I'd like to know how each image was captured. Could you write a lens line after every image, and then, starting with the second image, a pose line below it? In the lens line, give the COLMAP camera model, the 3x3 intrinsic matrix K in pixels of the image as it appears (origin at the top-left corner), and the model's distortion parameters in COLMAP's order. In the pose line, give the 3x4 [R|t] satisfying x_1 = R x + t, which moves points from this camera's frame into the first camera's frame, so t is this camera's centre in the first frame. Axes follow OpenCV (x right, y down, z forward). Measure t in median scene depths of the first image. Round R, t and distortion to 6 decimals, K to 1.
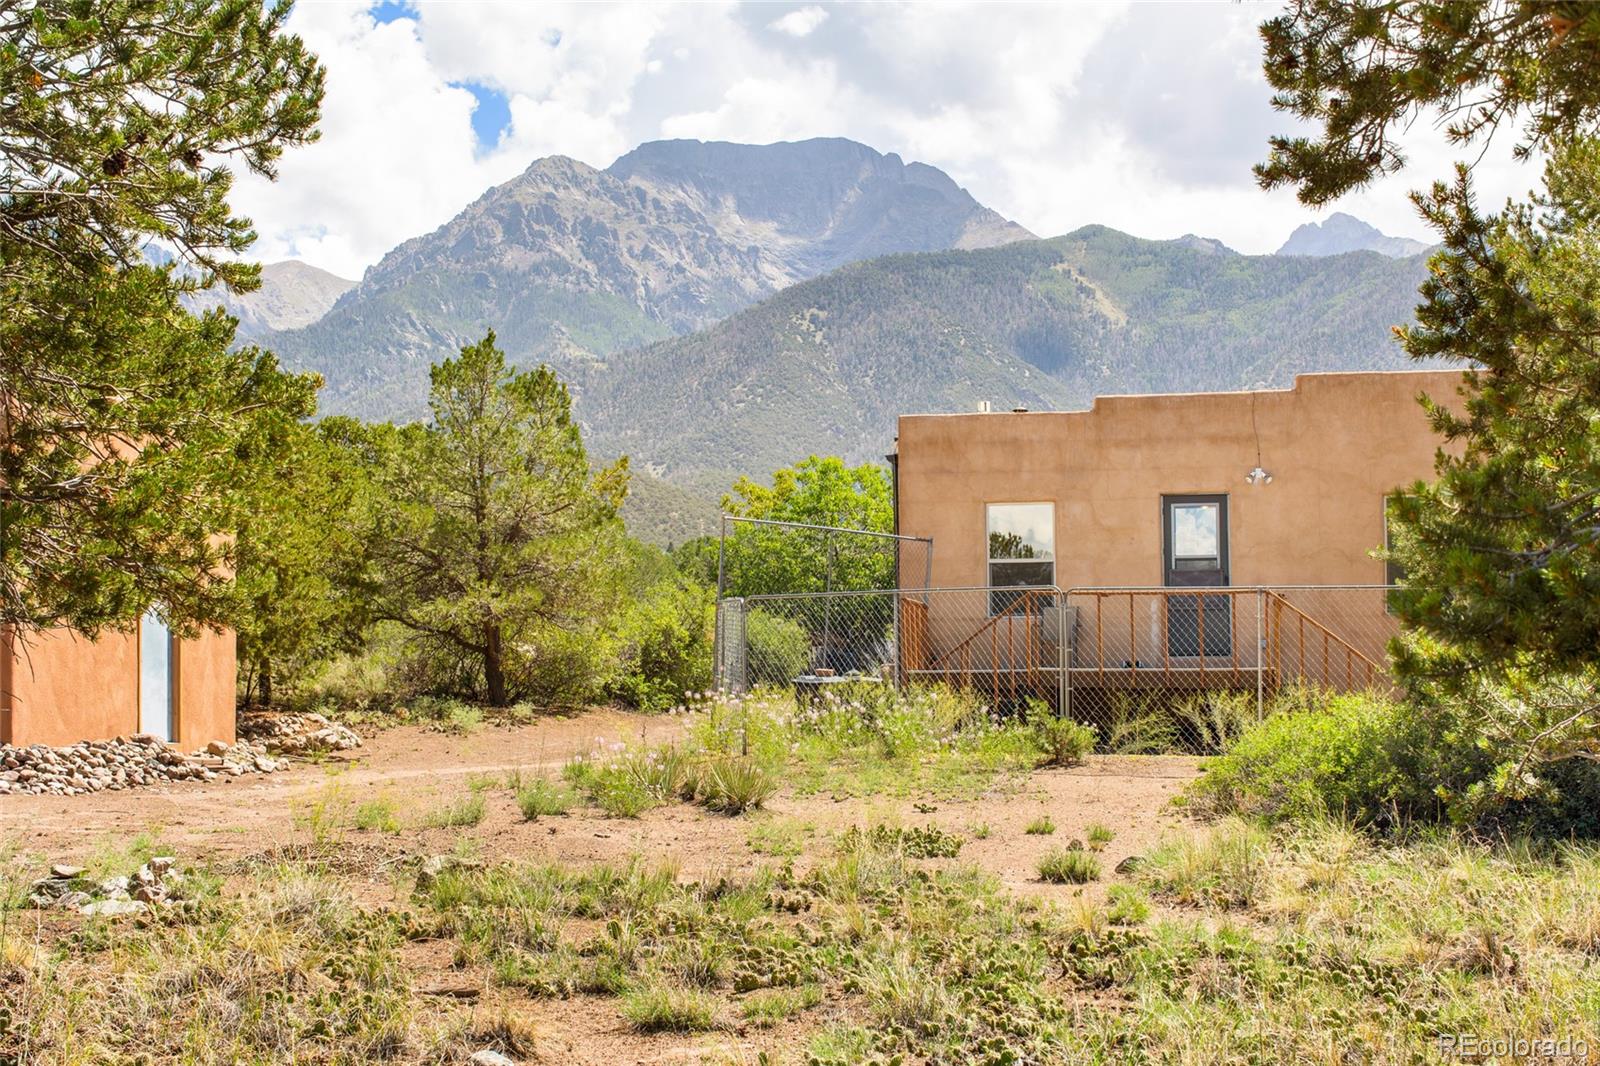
lens RADIAL K [[2332.1, 0, 804.5], [0, 2332.1, 928.0], [0, 0, 1]] dist [0.000124, 0.018738]
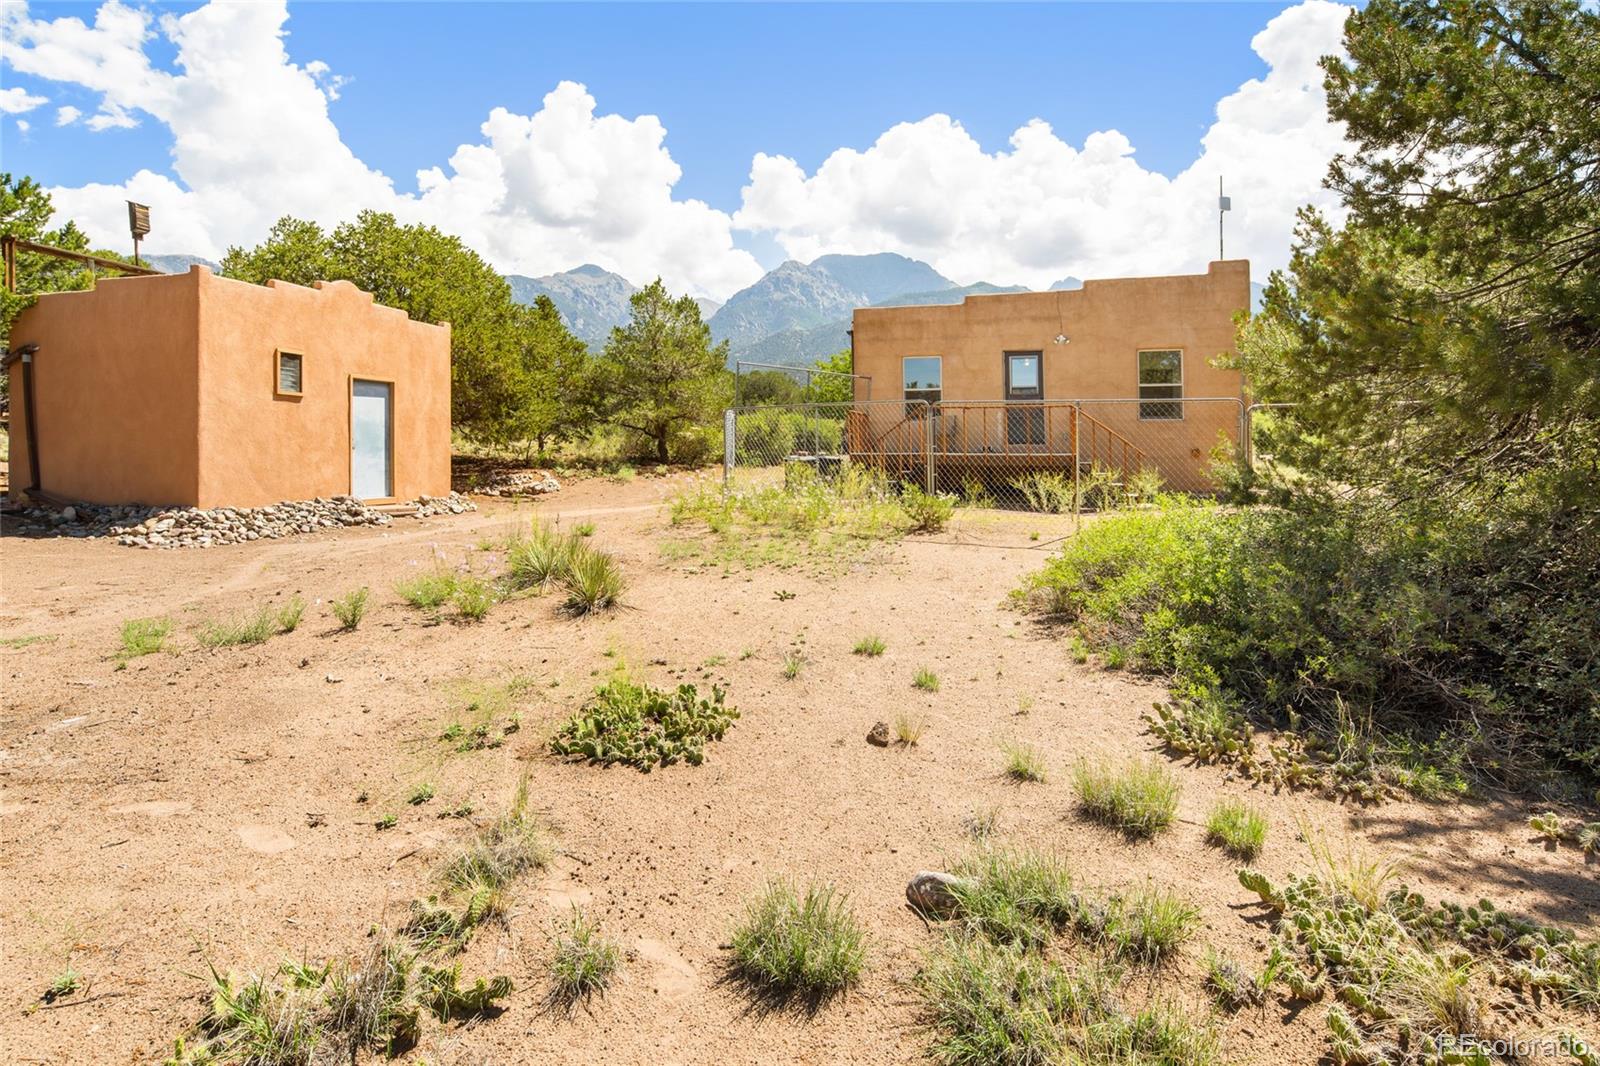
lens RADIAL K [[798.1, 0, 813.1], [0, 798.1, 482.0], [0, 0, 1]] dist [0.001872, 0.000293]
pose [[0.996364, 0.008791, -0.084738, 0.063430], [-0.013383, 0.998464, -0.053773, -0.055279], [0.084135, 0.054711, 0.994951, 0.404985]]
